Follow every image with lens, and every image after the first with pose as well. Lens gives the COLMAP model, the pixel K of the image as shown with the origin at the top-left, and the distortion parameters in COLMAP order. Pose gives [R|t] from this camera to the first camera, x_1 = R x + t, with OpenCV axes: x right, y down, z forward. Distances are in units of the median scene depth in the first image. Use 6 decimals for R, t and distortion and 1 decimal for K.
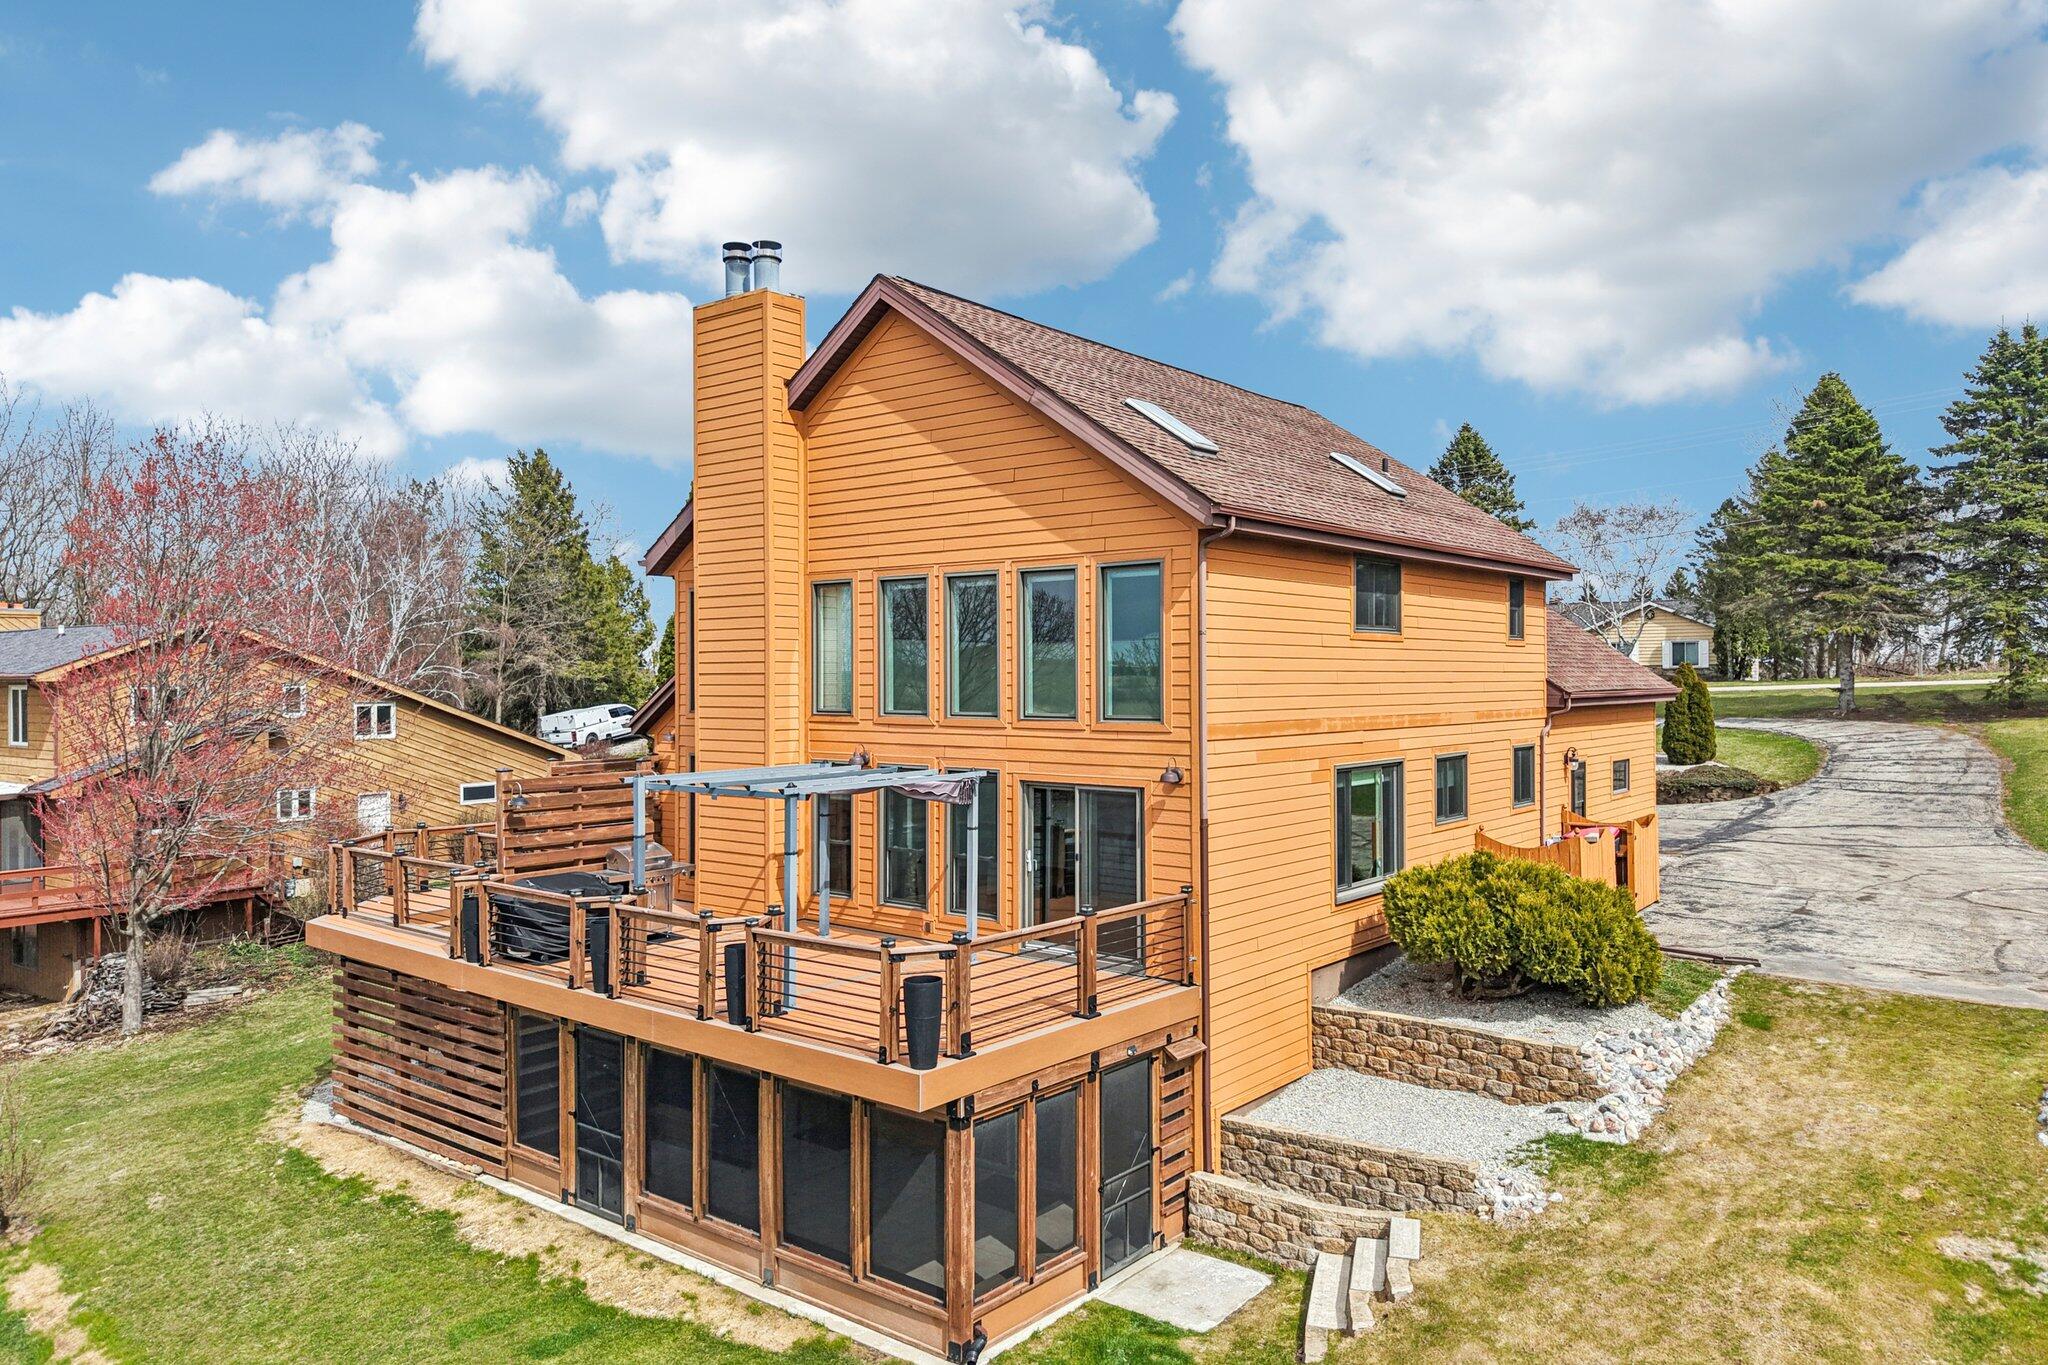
lens RADIAL K [[1417.6, 0, 1024.0], [0, 1417.6, 682.5], [0, 0, 1]] dist [-0.010109, -0.003631]
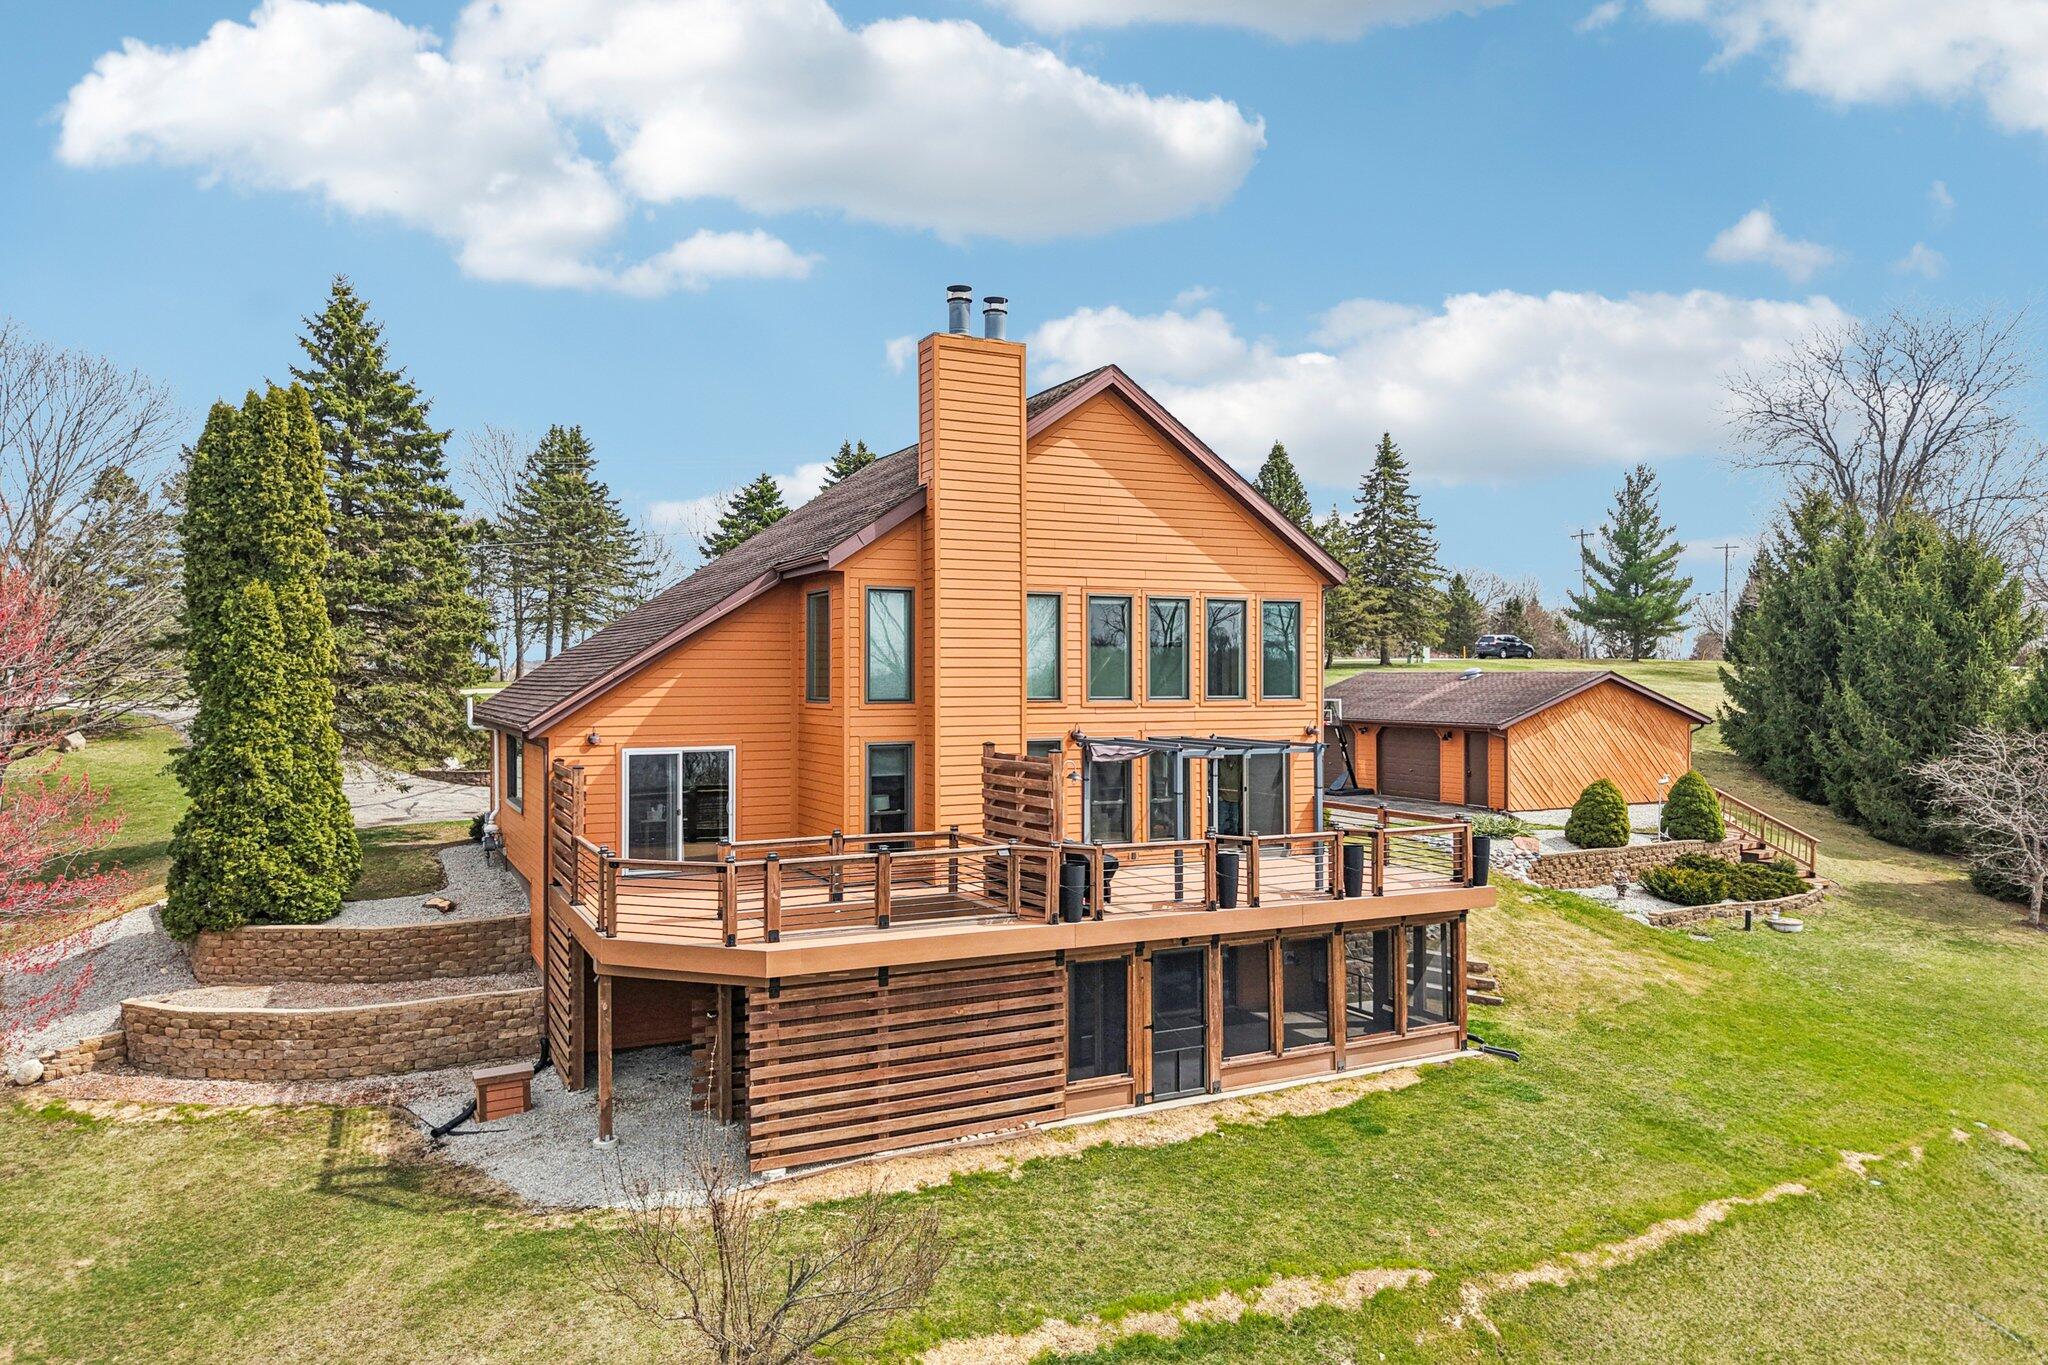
lens RADIAL K [[1417.6, 0, 1024.0], [0, 1417.6, 682.5], [0, 0, 1]] dist [-0.010109, -0.003631]
pose [[0.403230, 0.003359, 0.915092, -1.446427], [0.013196, 0.999868, -0.009485, 0.019561], [-0.915003, 0.015901, 0.403133, 0.593469]]
